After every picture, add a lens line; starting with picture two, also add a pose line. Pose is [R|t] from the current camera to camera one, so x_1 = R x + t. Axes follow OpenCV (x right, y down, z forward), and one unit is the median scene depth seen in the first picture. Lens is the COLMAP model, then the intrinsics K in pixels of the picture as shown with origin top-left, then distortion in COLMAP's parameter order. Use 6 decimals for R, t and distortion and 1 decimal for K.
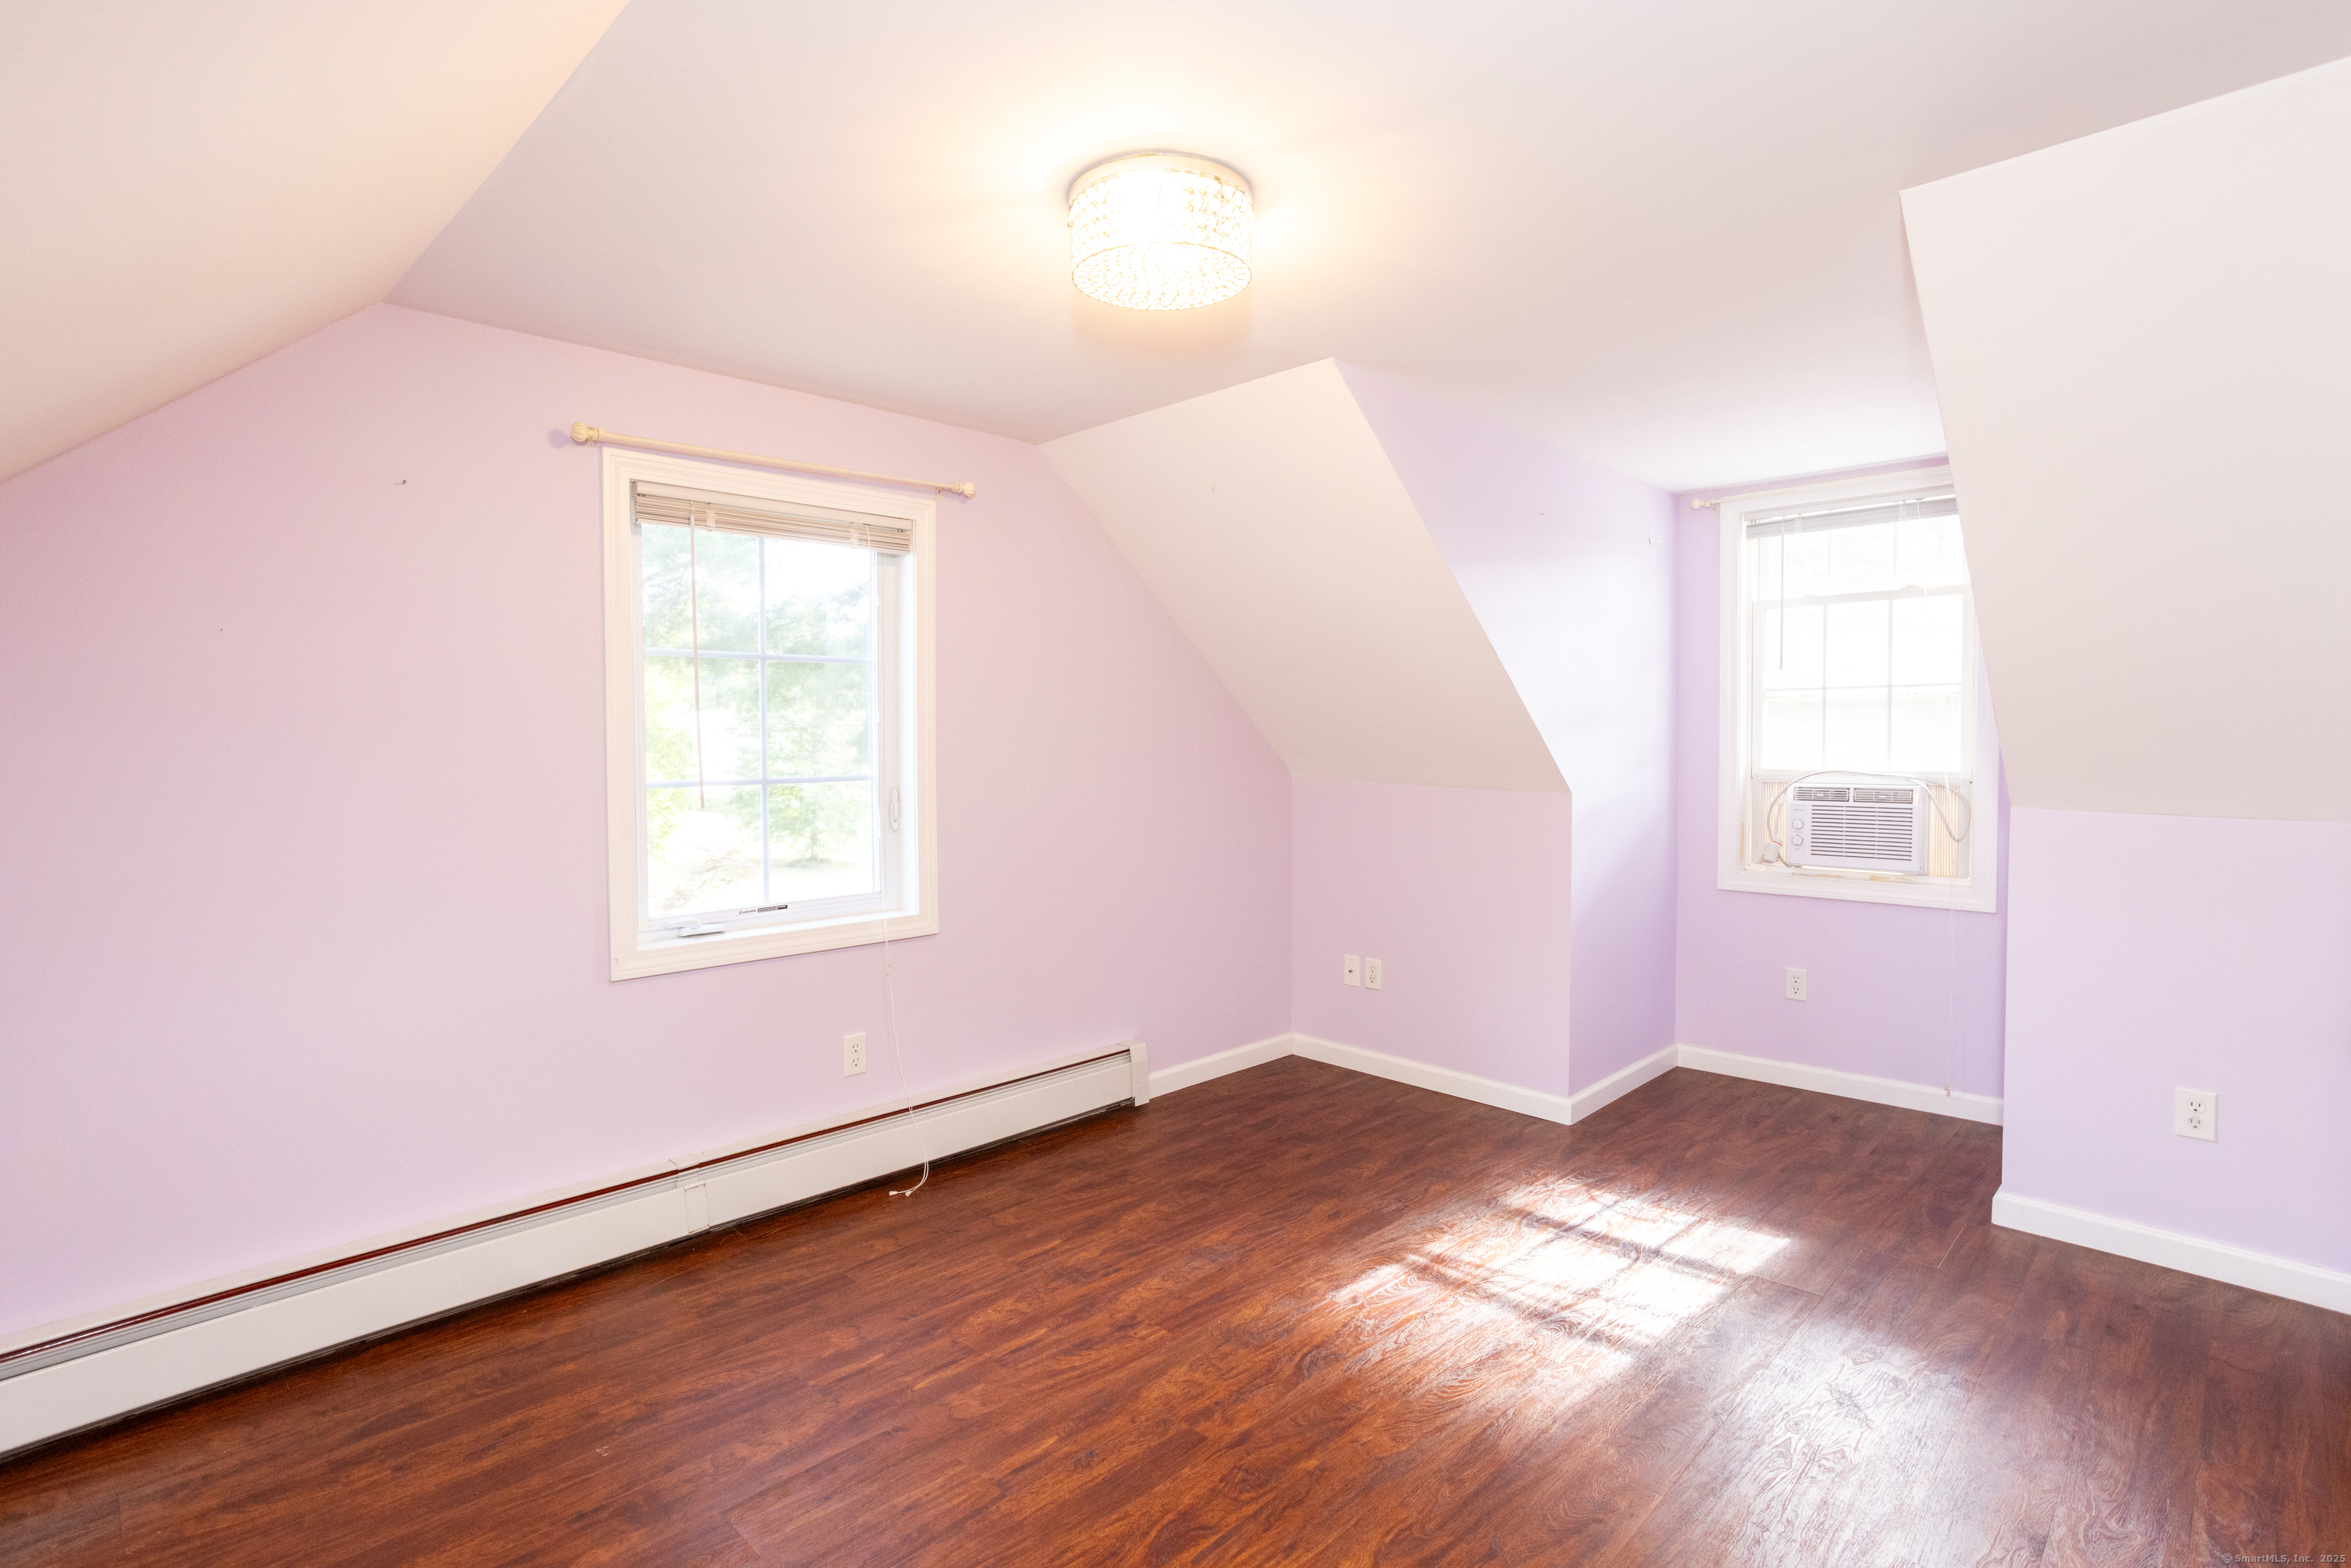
lens RADIAL K [[1128.1, 0, 1167.9], [0, 1128.1, 790.3], [0, 0, 1]] dist [-0.054937, 0.034622]
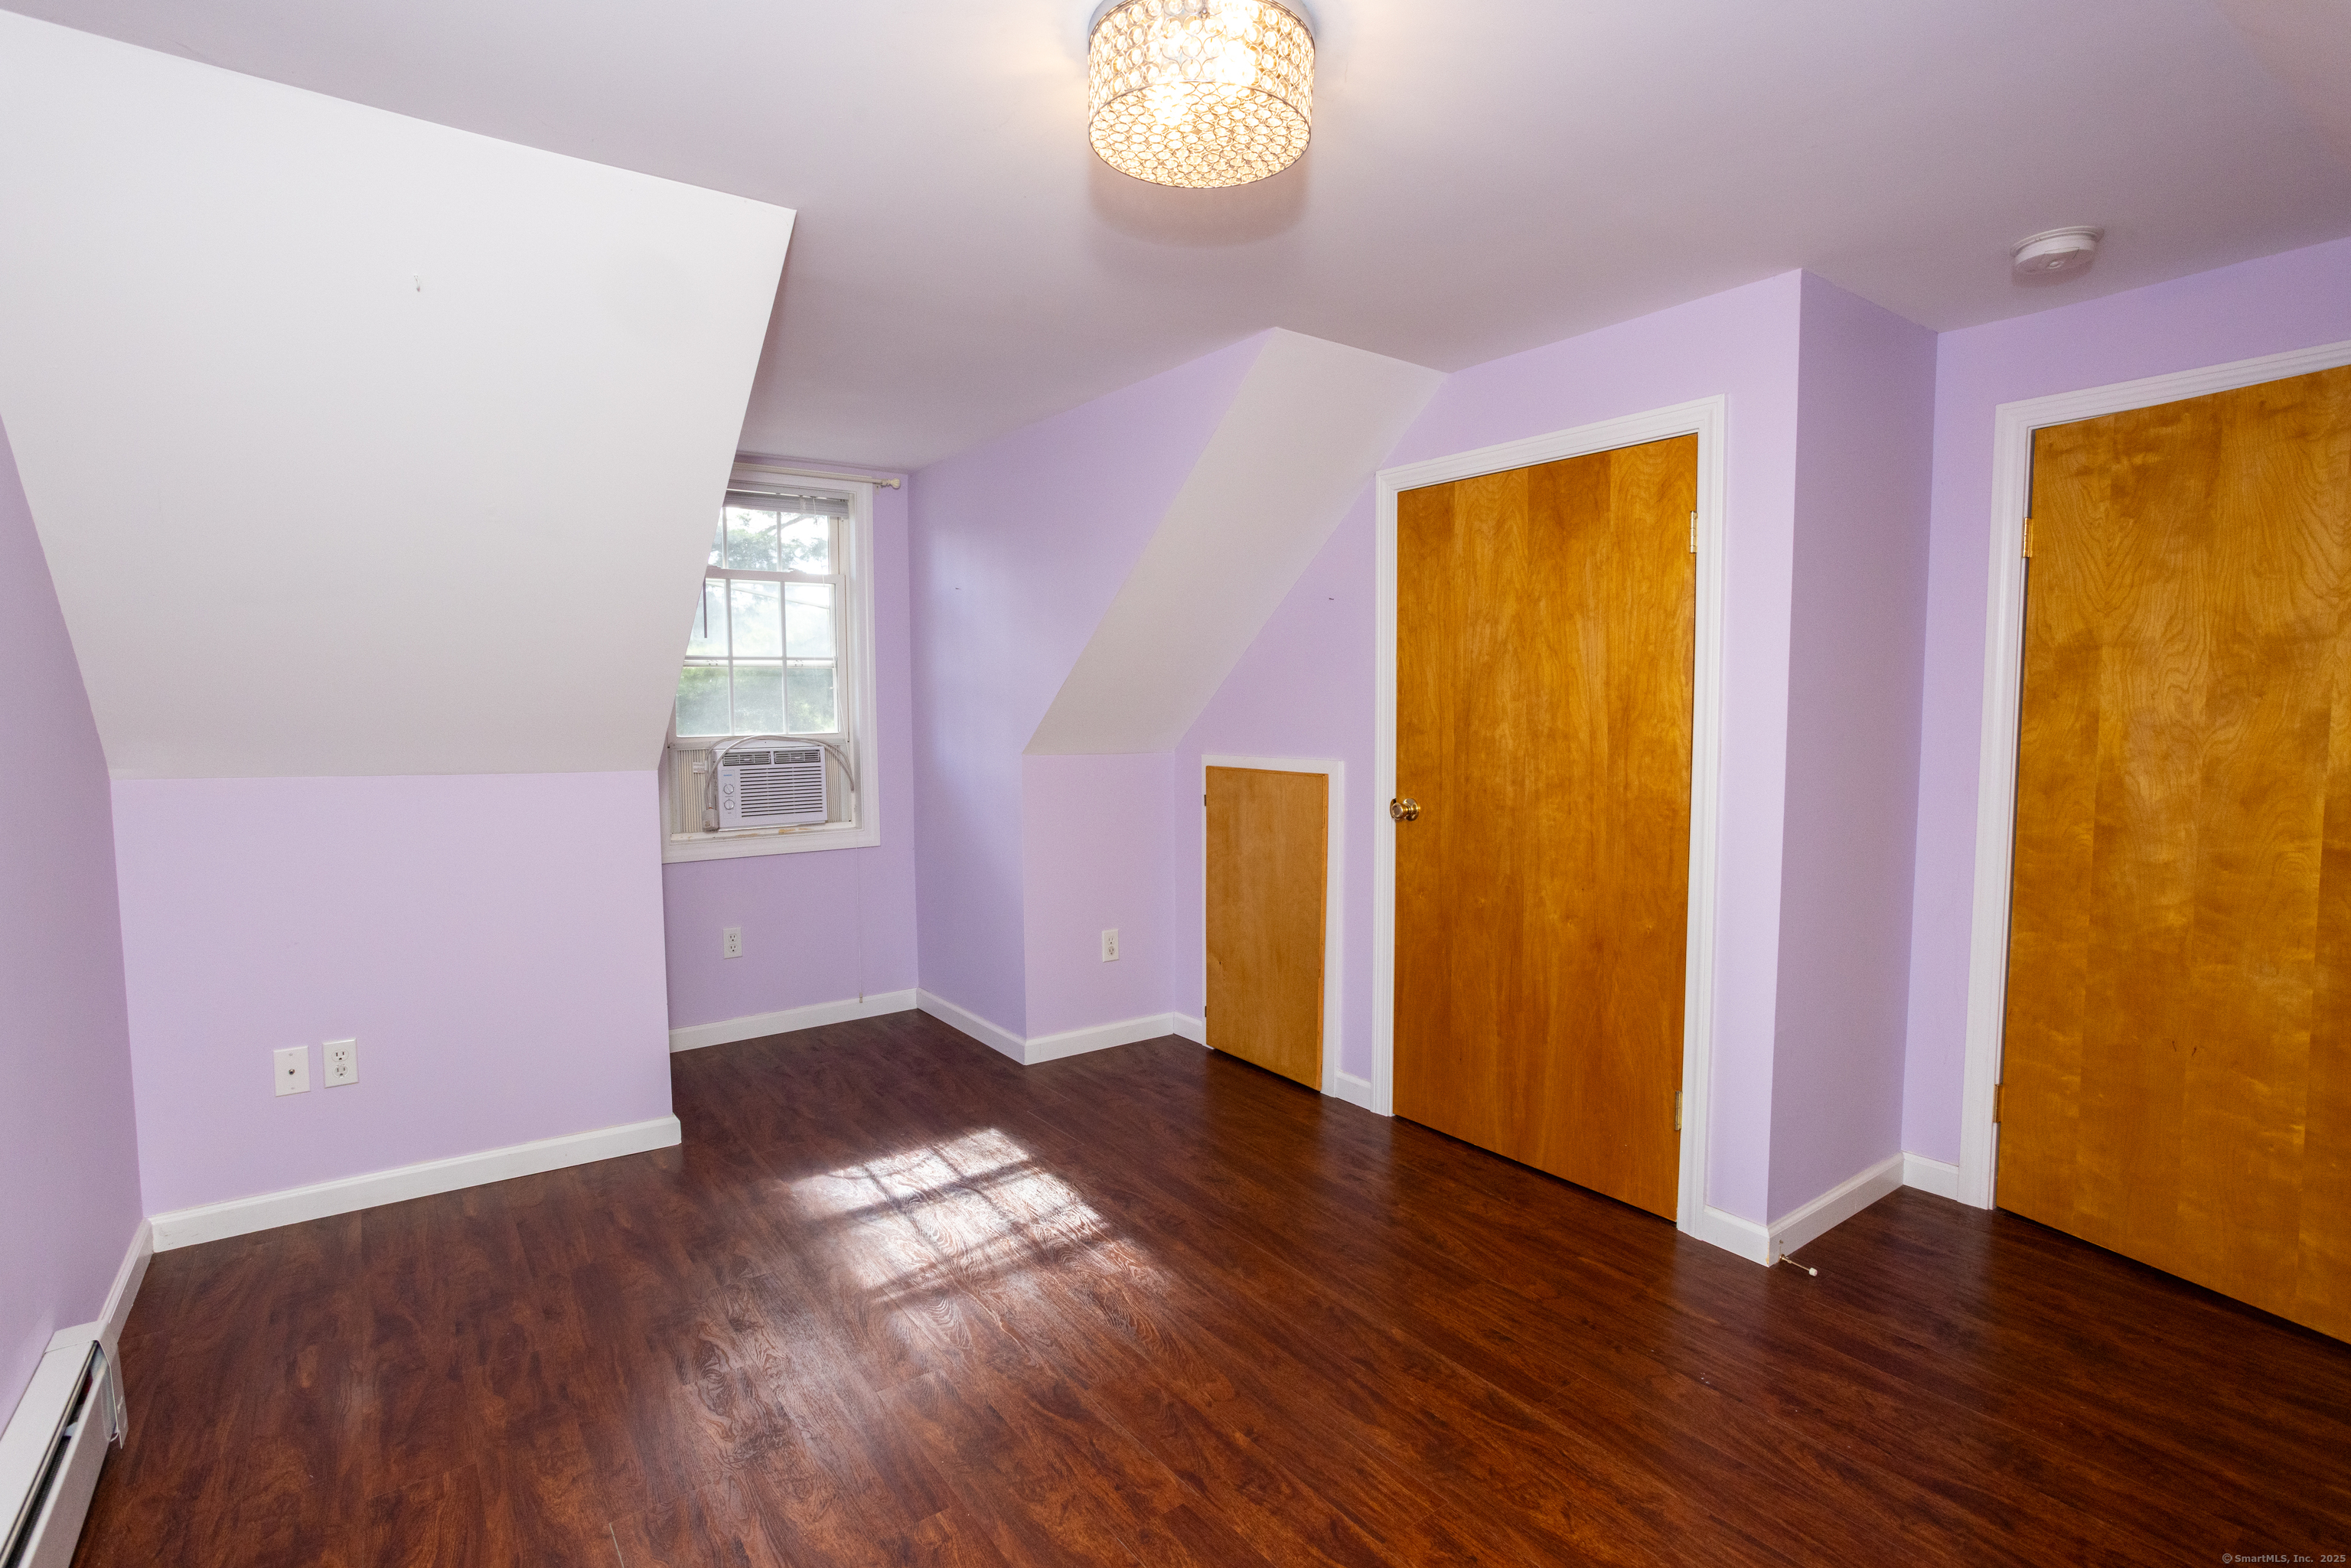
lens RADIAL K [[1128.1, 0, 1167.9], [0, 1128.1, 790.3], [0, 0, 1]] dist [-0.054937, 0.034622]
pose [[0.158257, -0.074485, 0.984584, -0.452901], [0.050609, 0.996452, 0.067248, -0.020168], [-0.986100, 0.039186, 0.161465, 0.492318]]
